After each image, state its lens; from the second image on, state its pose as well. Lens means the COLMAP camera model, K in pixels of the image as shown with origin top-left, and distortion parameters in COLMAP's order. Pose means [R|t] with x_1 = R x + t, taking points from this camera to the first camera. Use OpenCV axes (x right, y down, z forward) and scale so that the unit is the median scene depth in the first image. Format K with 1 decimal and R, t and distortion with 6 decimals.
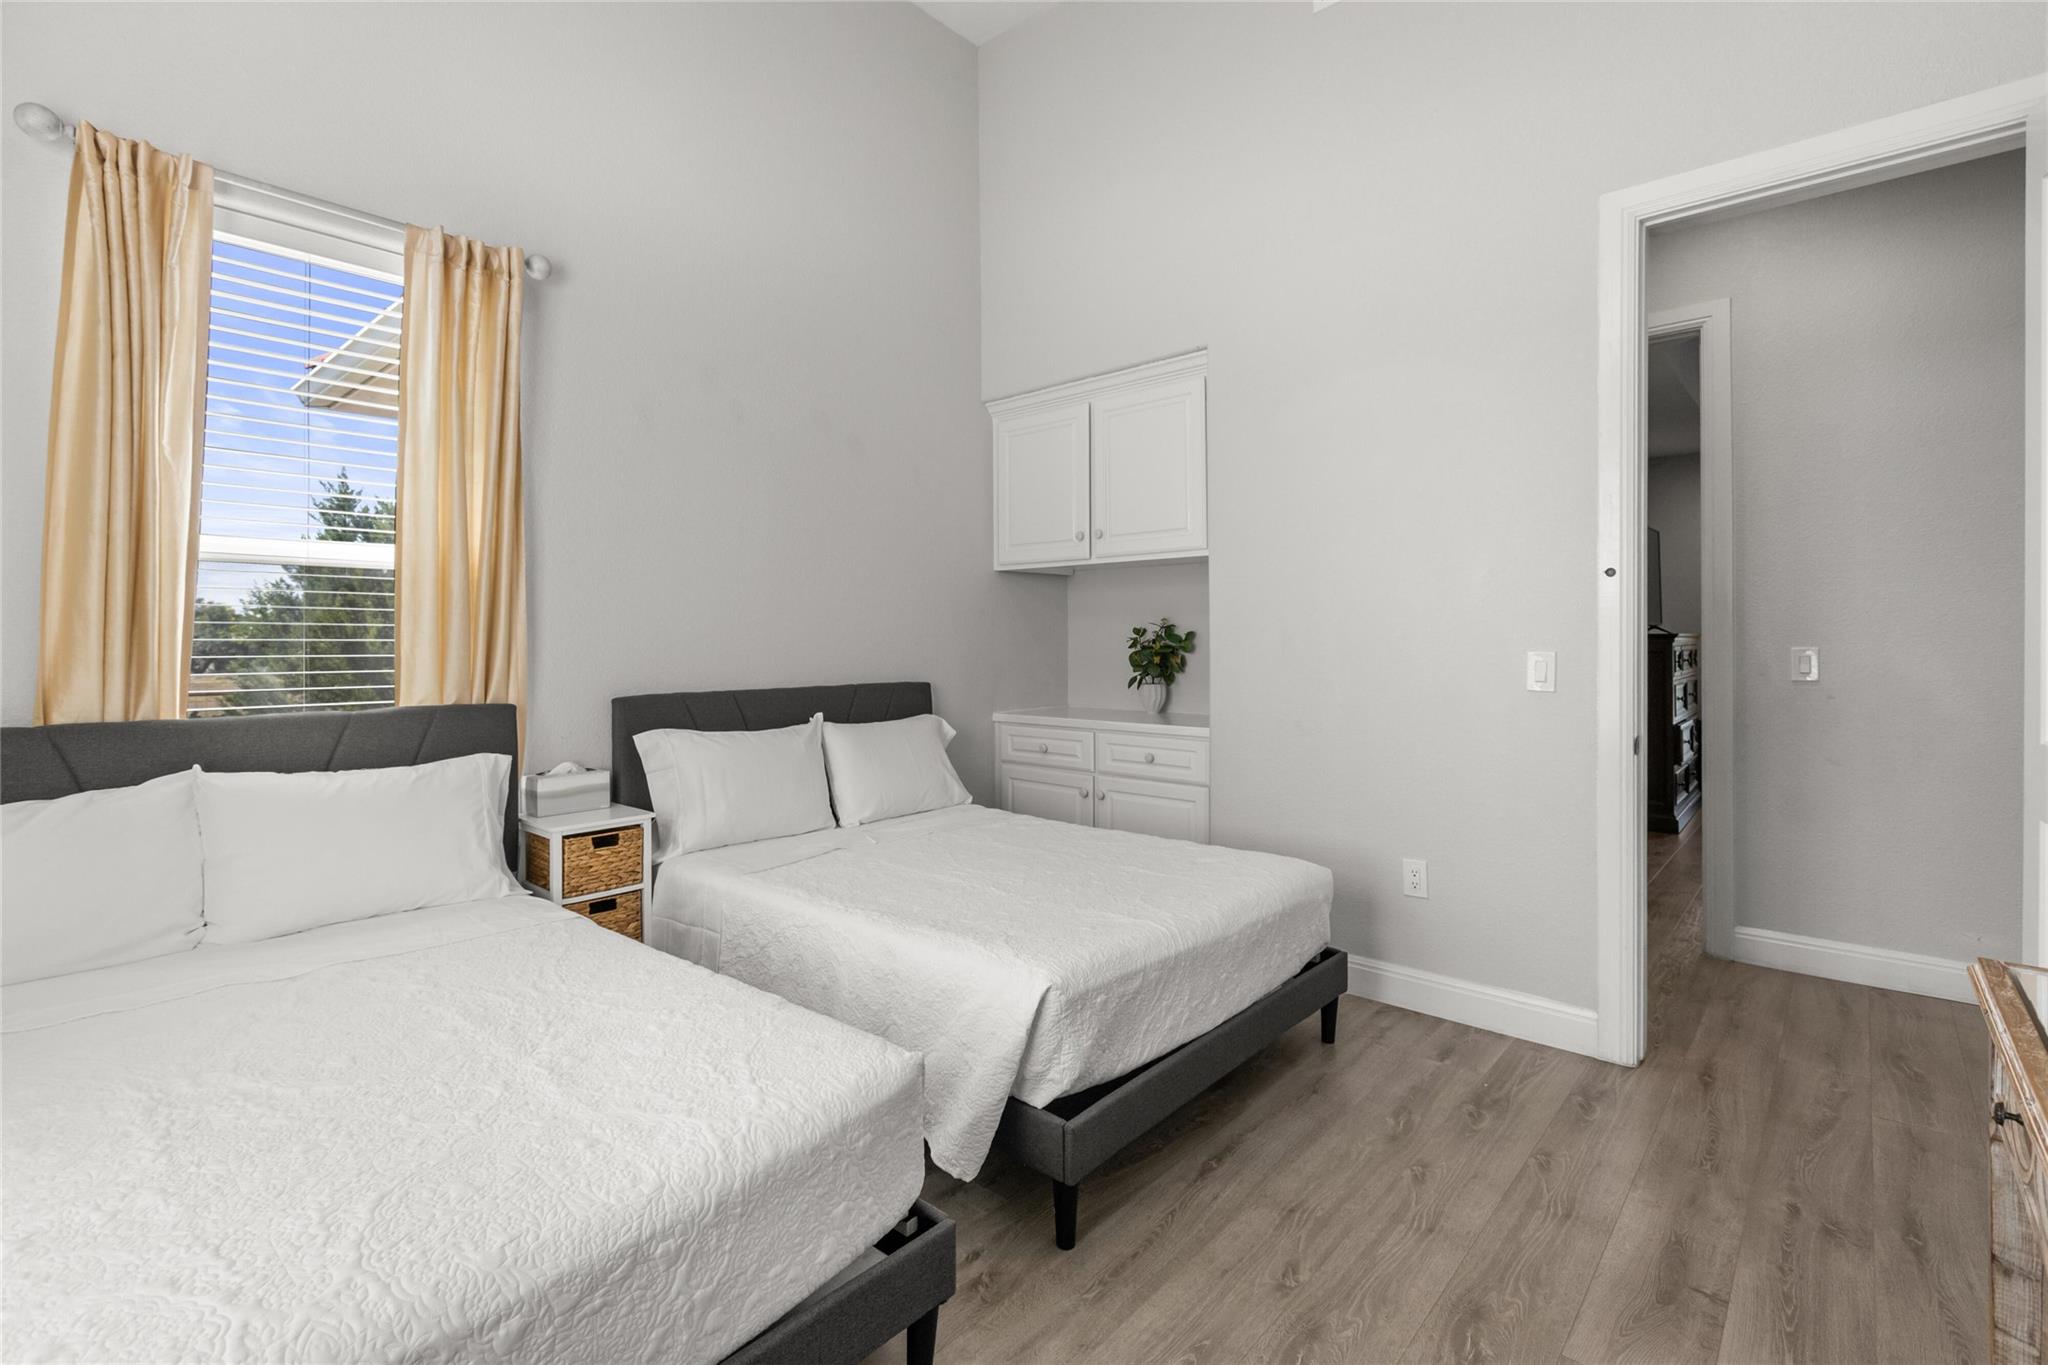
lens RADIAL K [[925.1, 0, 1024.1], [0, 925.1, 650.5], [0, 0, 1]] dist [-0.002840, -0.000960]
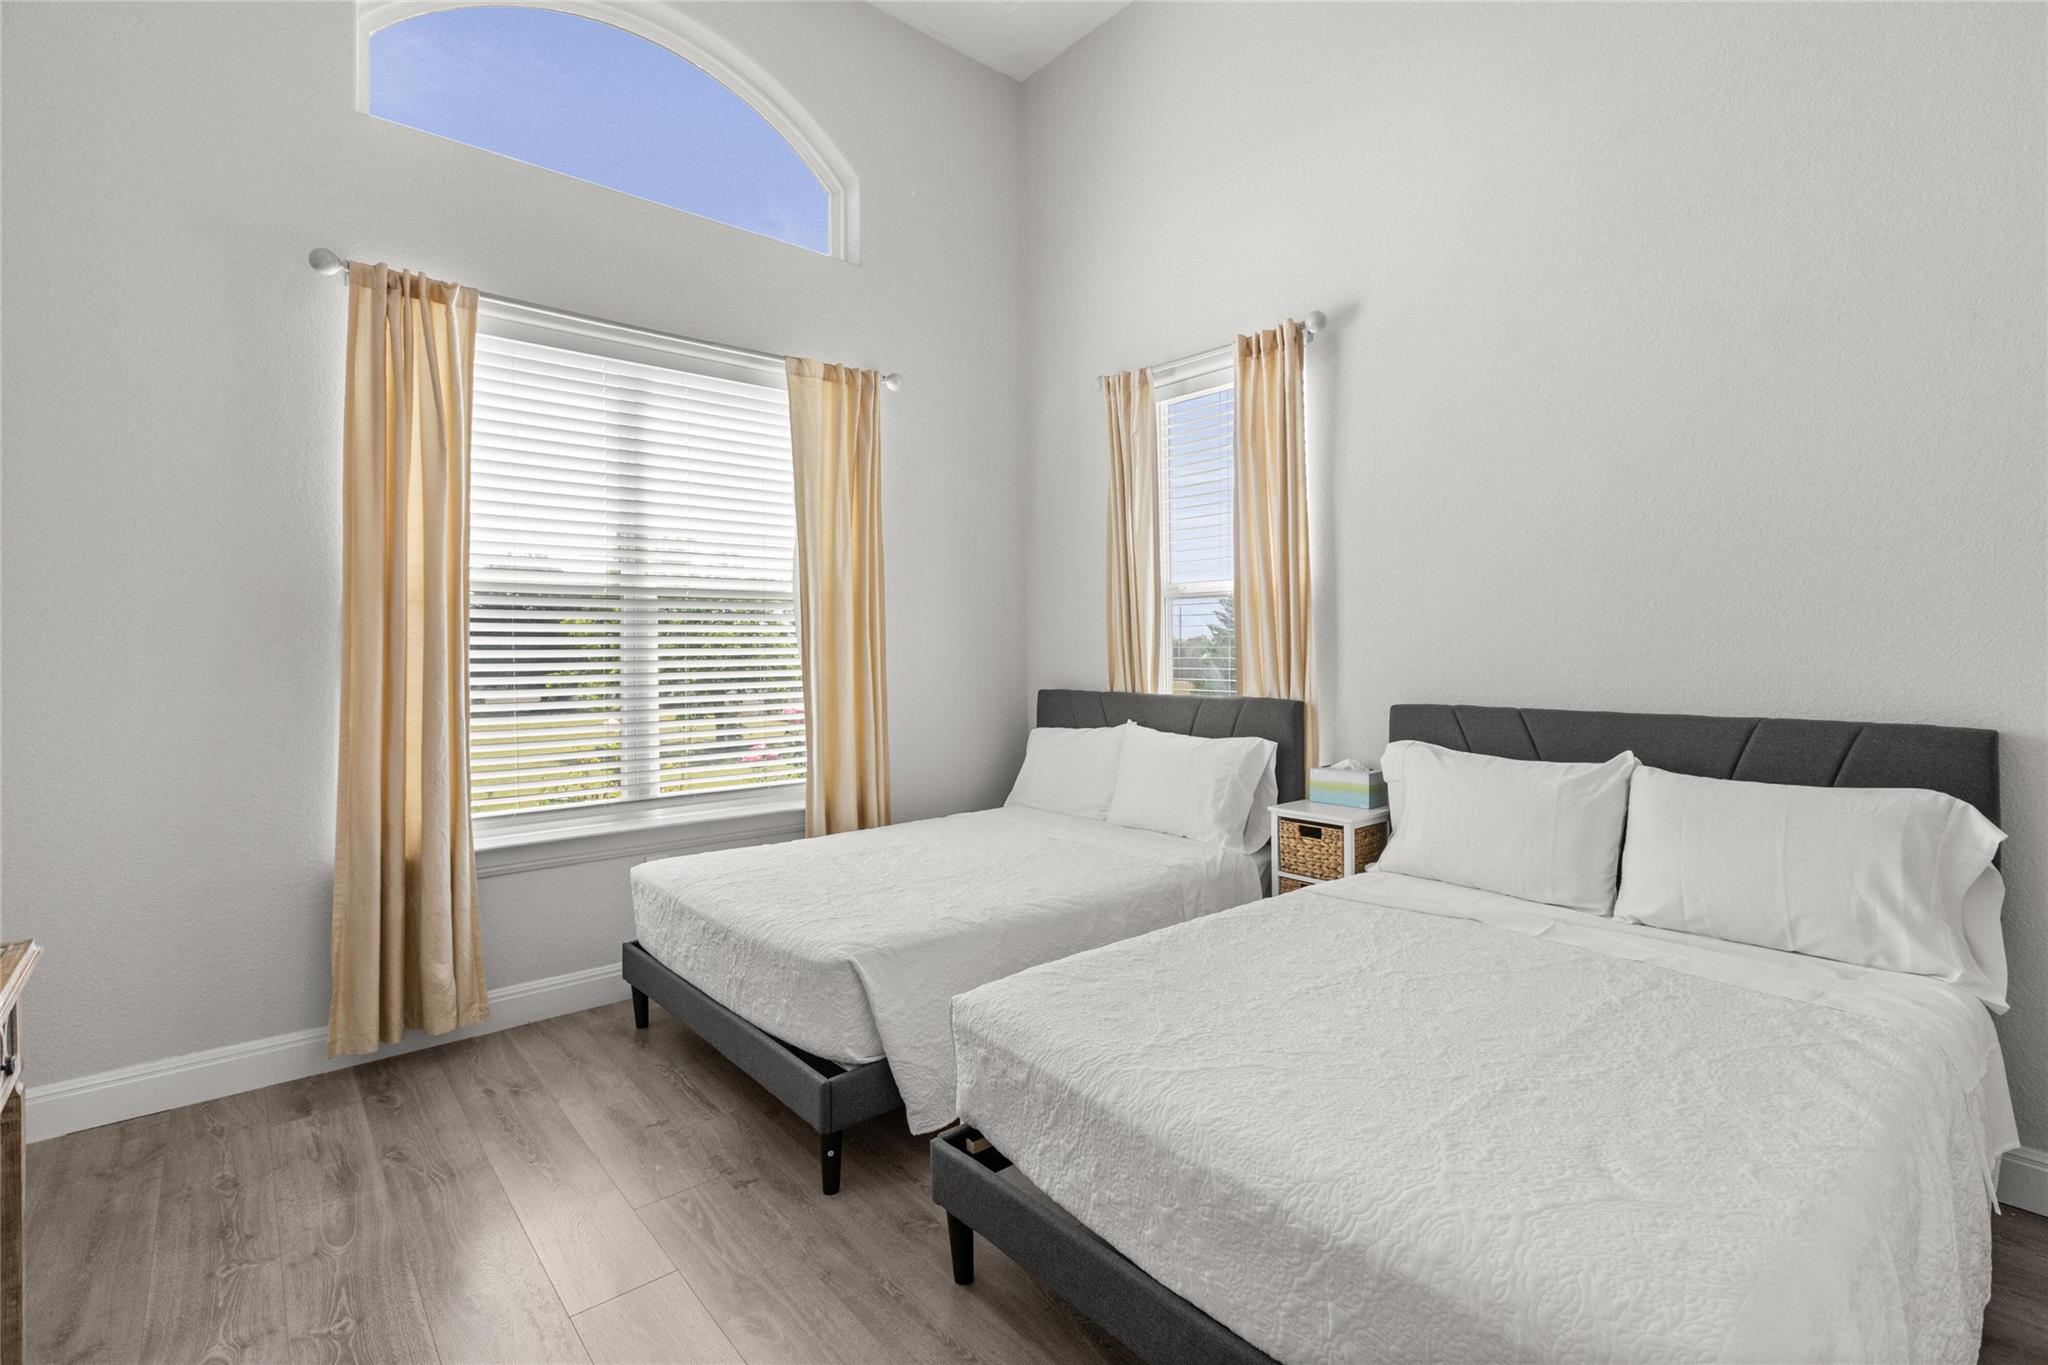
lens RADIAL K [[923.1, 0, 1009.5], [0, 923.1, 635.0], [0, 0, 1]] dist [0.001342, 0.000416]
pose [[-0.137246, -0.006883, -0.990513, 0.841816], [-0.003643, 0.999973, -0.006444, -0.023051], [0.990530, 0.002724, -0.137268, 0.988345]]
